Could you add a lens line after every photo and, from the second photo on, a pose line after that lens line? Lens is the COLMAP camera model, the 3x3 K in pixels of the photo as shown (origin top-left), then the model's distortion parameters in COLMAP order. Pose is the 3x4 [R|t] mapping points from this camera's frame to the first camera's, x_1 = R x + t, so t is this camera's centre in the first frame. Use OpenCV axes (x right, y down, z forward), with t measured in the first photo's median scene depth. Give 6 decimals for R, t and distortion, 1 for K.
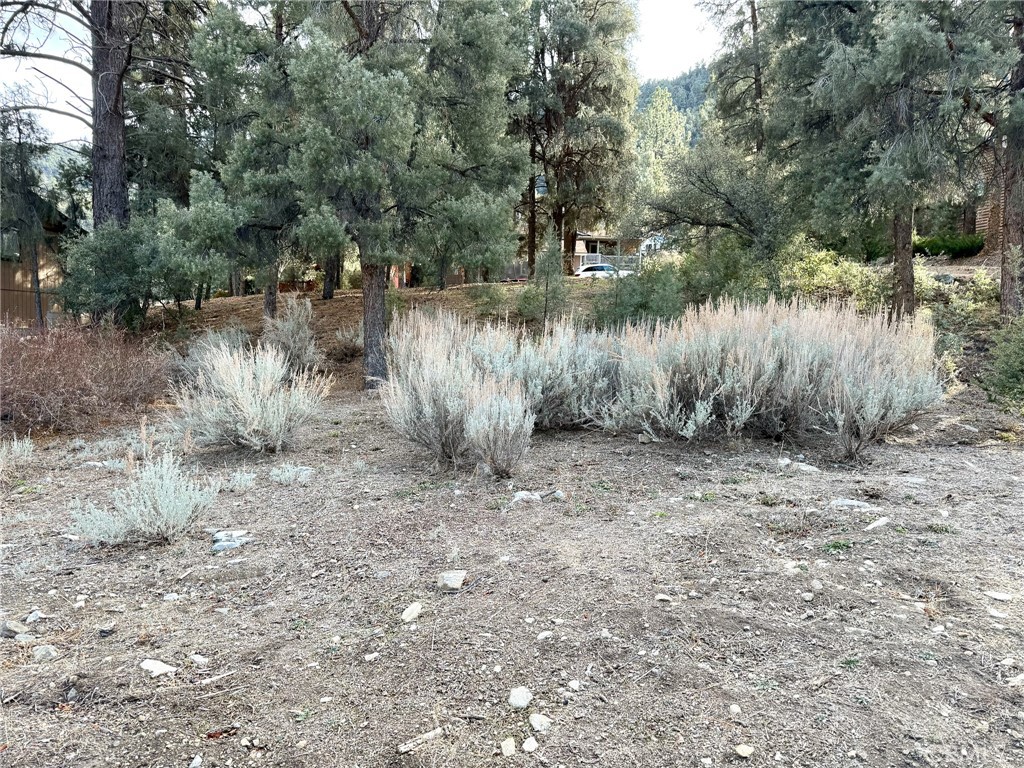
lens RADIAL K [[720.1, 0, 518.1], [0, 720.1, 388.0], [0, 0, 1]] dist [0.054806, -0.061496]
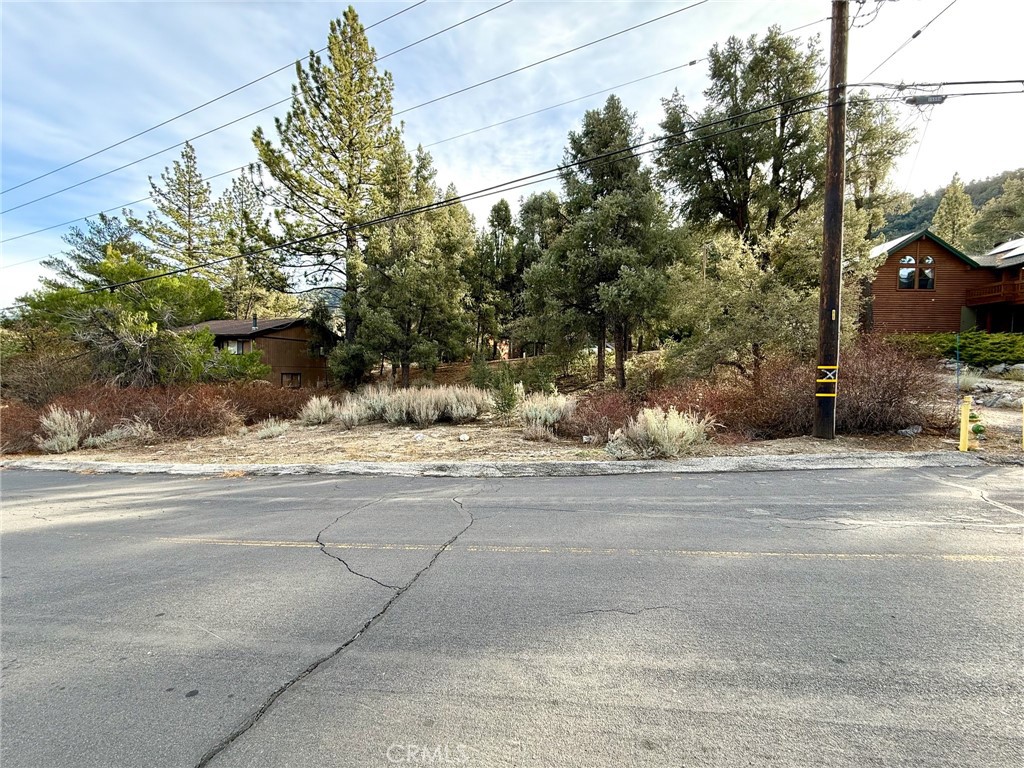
lens RADIAL K [[407.9, 0, 512.0], [0, 407.9, 384.0], [0, 0, 1]] dist [0.000667, -0.000281]
pose [[0.963387, 0.002413, -0.268104, 0.851351], [-0.015557, 0.998778, -0.046914, -0.025775], [0.267663, 0.049367, 0.962247, -0.593483]]
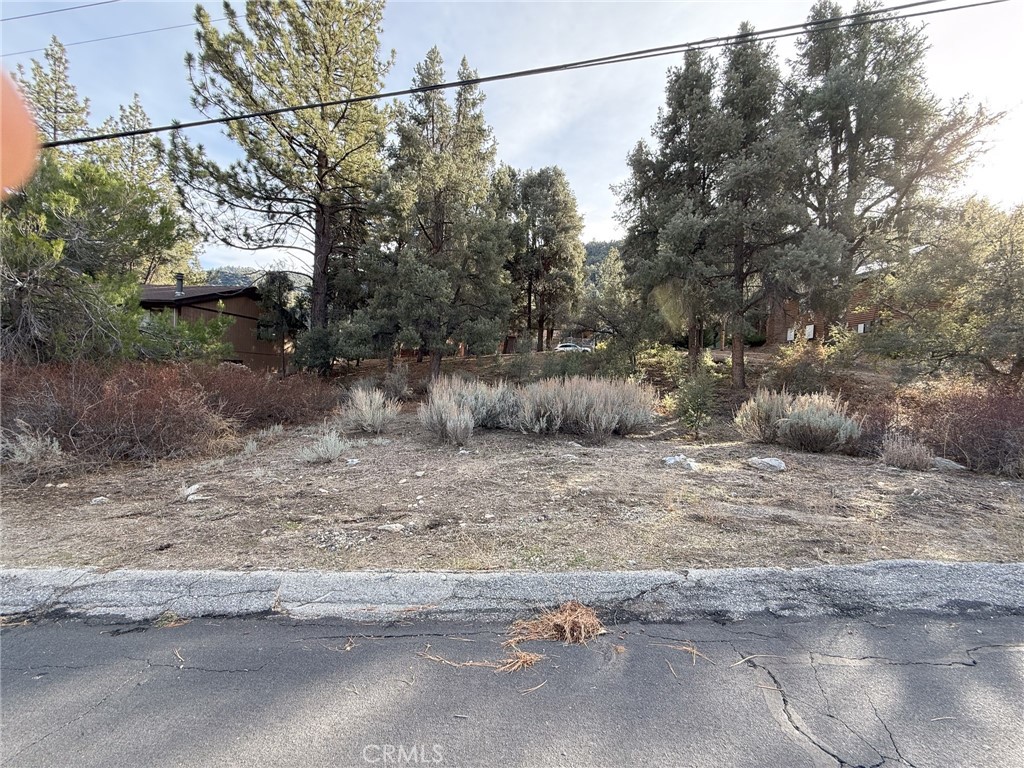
lens RADIAL K [[407.9, 0, 512.0], [0, 407.9, 384.0], [0, 0, 1]] dist [0.000667, -0.000281]
pose [[0.997861, 0.025882, -0.060033, 0.131817], [-0.029371, 0.997885, -0.057982, -0.007858], [0.058406, 0.059621, 0.996511, -0.238194]]
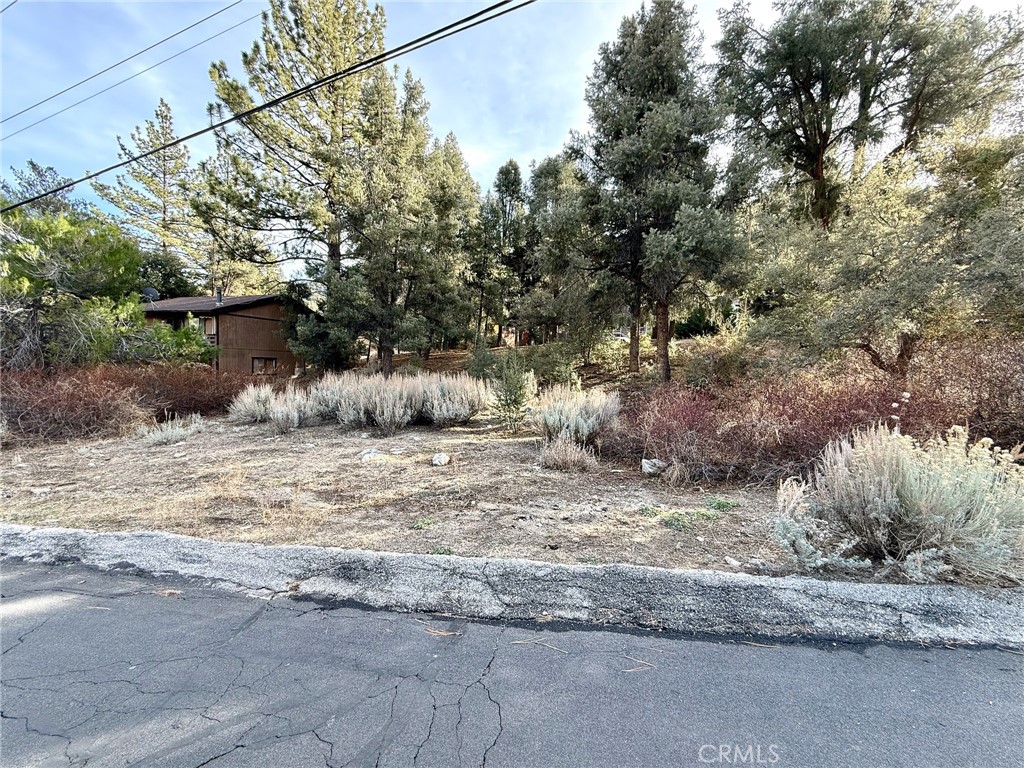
lens RADIAL K [[407.9, 0, 512.0], [0, 407.9, 384.0], [0, 0, 1]] dist [0.000667, -0.000281]
pose [[0.959783, 0.025261, -0.279604, 0.730833], [-0.034372, 0.999024, -0.027728, -0.035275], [0.278631, 0.036224, 0.959715, -0.192124]]
